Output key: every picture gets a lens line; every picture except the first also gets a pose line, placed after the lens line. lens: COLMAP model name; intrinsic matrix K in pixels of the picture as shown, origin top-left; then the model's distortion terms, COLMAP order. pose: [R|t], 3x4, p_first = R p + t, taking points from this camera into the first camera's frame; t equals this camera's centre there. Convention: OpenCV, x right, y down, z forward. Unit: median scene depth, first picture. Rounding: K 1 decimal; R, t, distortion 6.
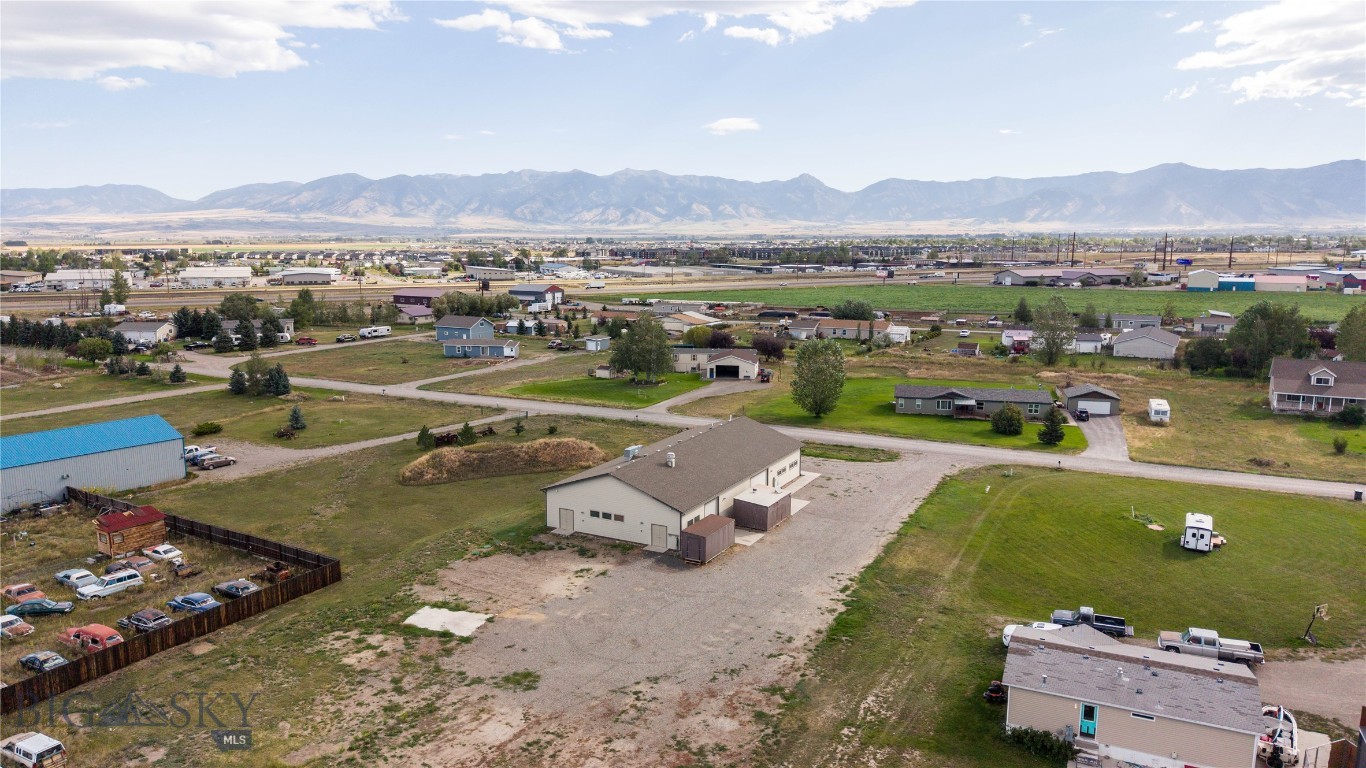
lens RADIAL K [[928.1, 0, 683.0], [0, 928.1, 384.0], [0, 0, 1]] dist [-0.001194, -0.000905]
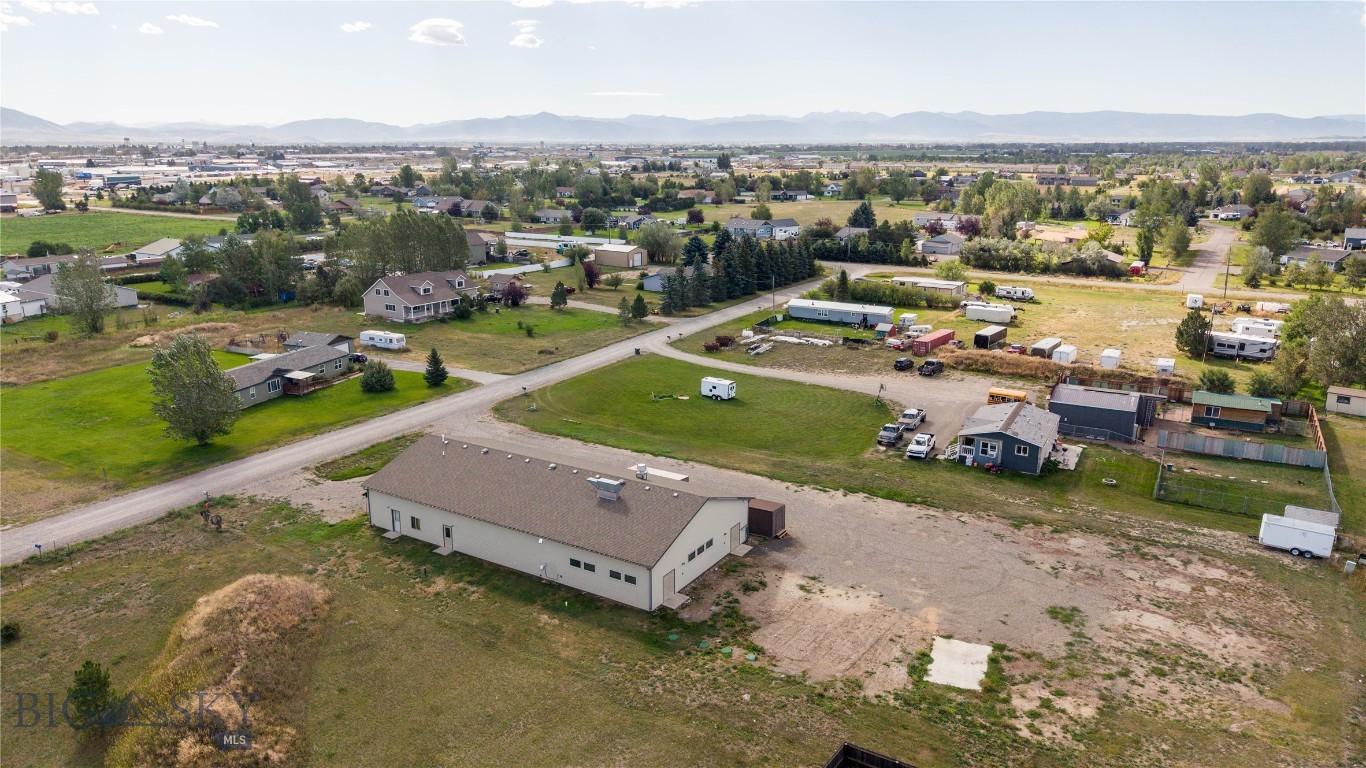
lens RADIAL K [[928.1, 0, 683.0], [0, 928.1, 384.0], [0, 0, 1]] dist [-0.001194, -0.000905]
pose [[0.062420, -0.250170, 0.966188, -1.165576], [0.165986, 0.957196, 0.237118, -0.273258], [-0.984151, 0.145573, 0.101273, 1.254818]]
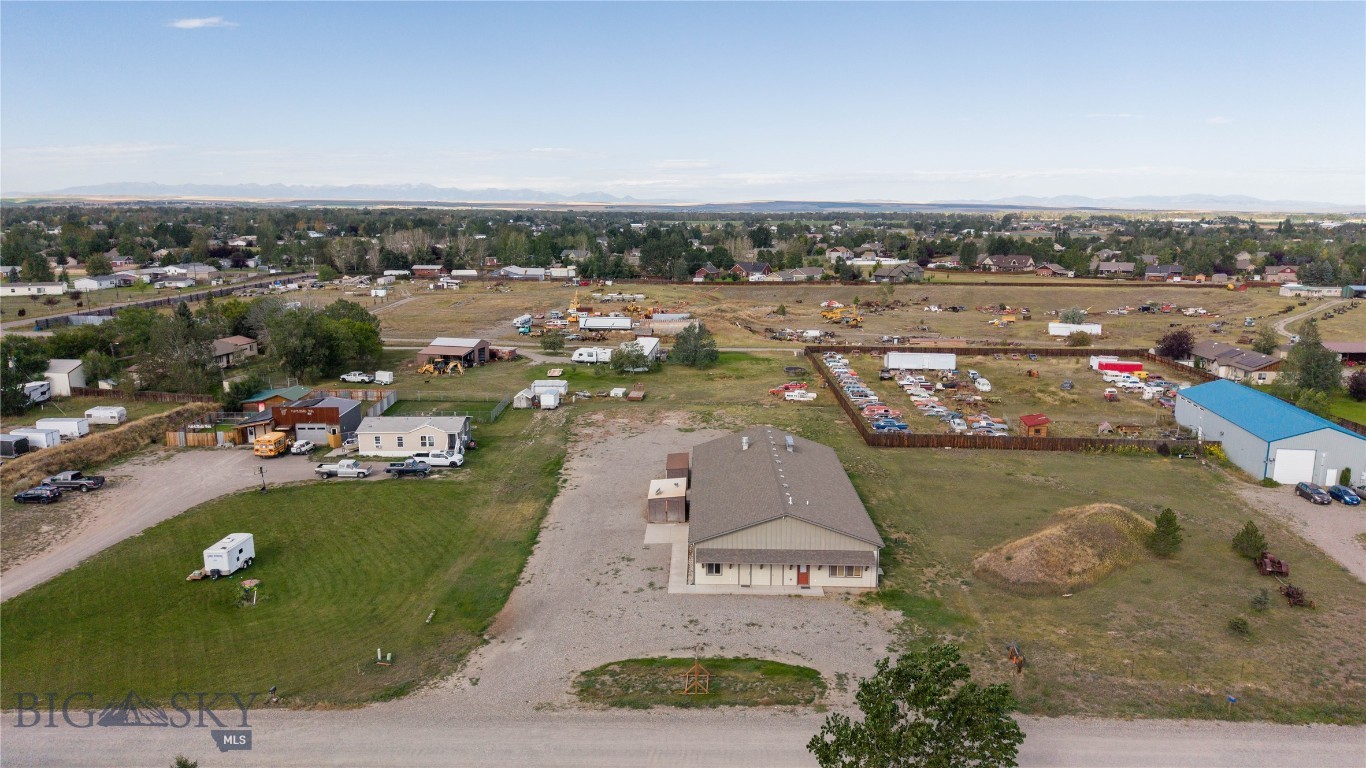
lens RADIAL K [[912.2, 0, 683.0], [0, 912.2, 384.0], [0, 0, 1]] dist [0.077441, -0.111442]
pose [[-0.888889, 0.079796, -0.451119, 0.758193], [-0.085883, 0.938230, 0.335184, -0.480739], [0.450000, 0.336685, -0.827130, 2.635149]]
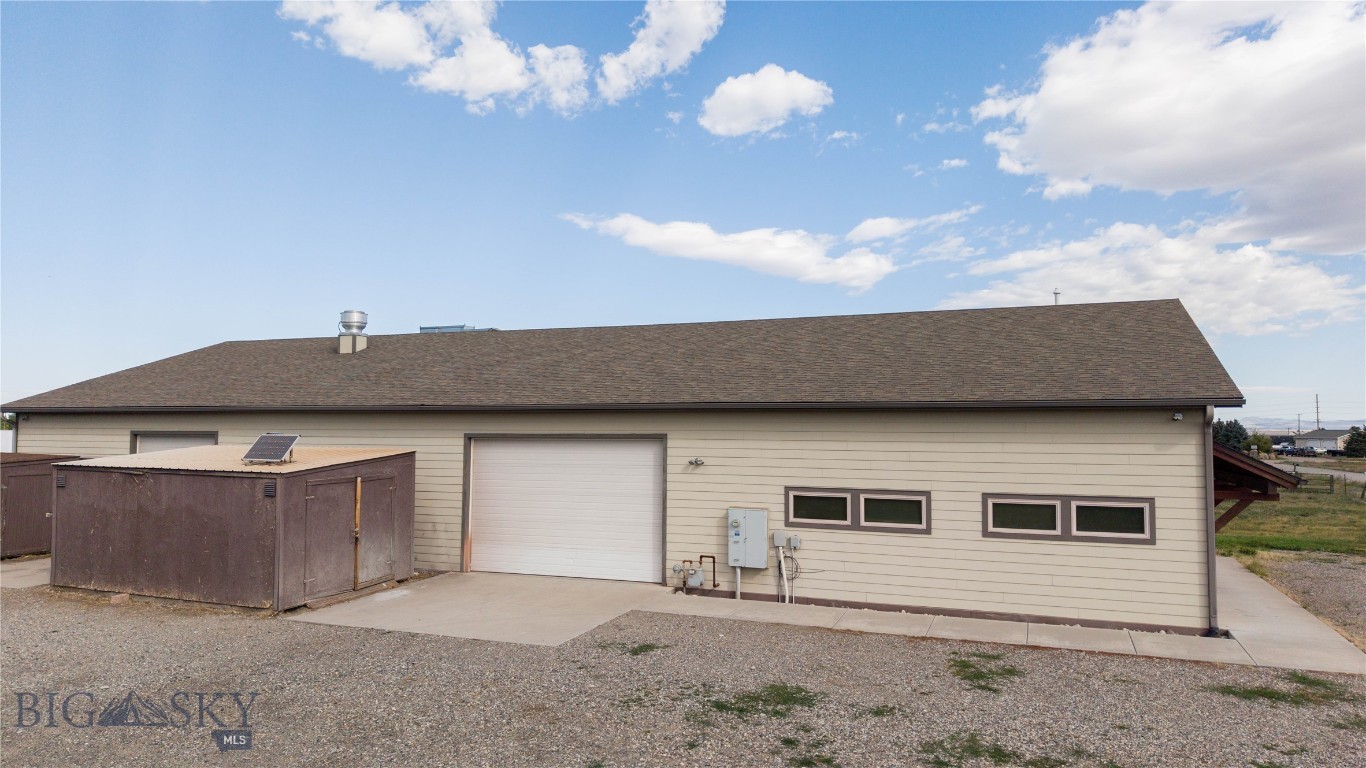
lens RADIAL K [[906.9, 0, 657.8], [0, 906.9, 381.5], [0, 0, 1]] dist [0.061715, -0.111938]
pose [[0.106329, -0.055855, -0.992761, 0.440315], [-0.172721, 0.982205, -0.073760, 0.148376], [0.979215, 0.179313, 0.094790, 1.560487]]
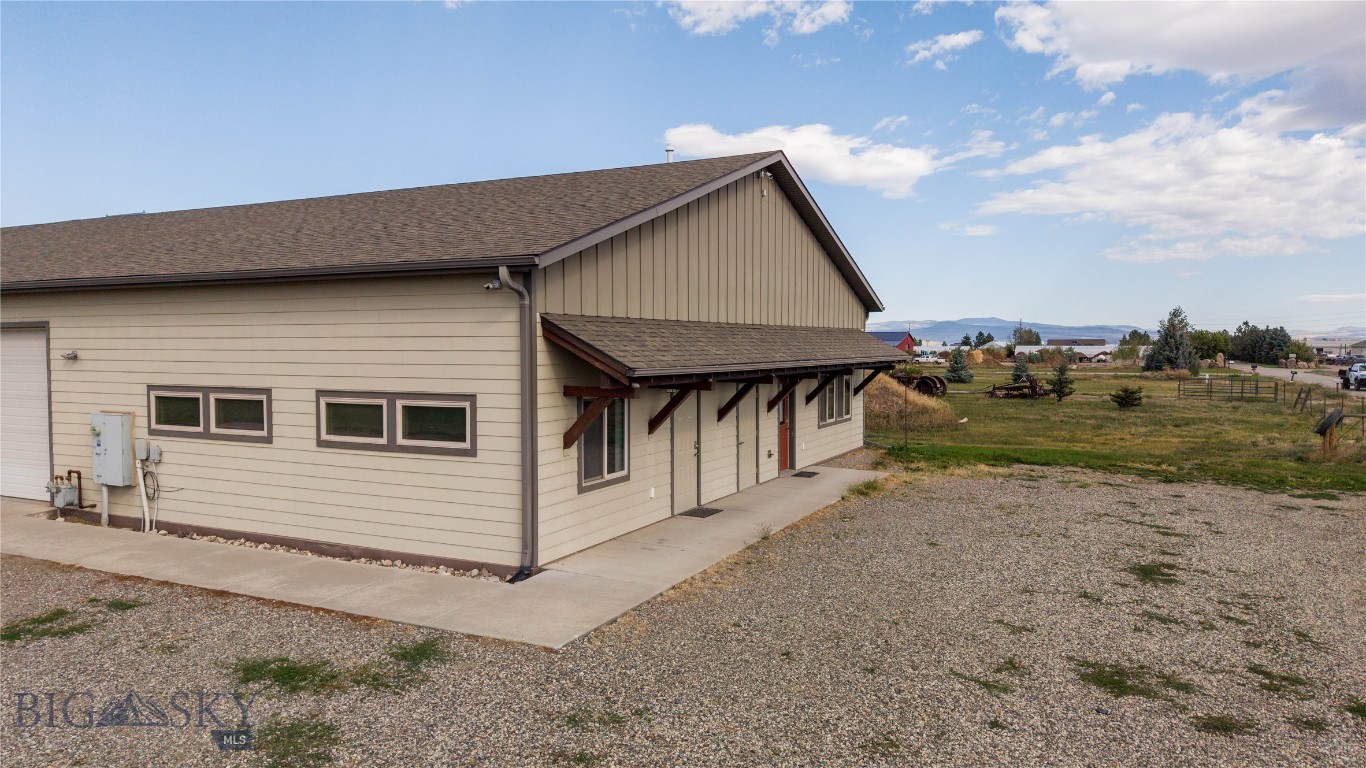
lens RADIAL K [[912.2, 0, 683.0], [0, 912.2, 384.0], [0, 0, 1]] dist [0.077441, -0.111442]
pose [[0.038402, 0.038621, -0.998516, 0.395490], [-0.168784, 0.985146, 0.031613, 0.123636], [0.984905, 0.167319, 0.044351, 1.747726]]
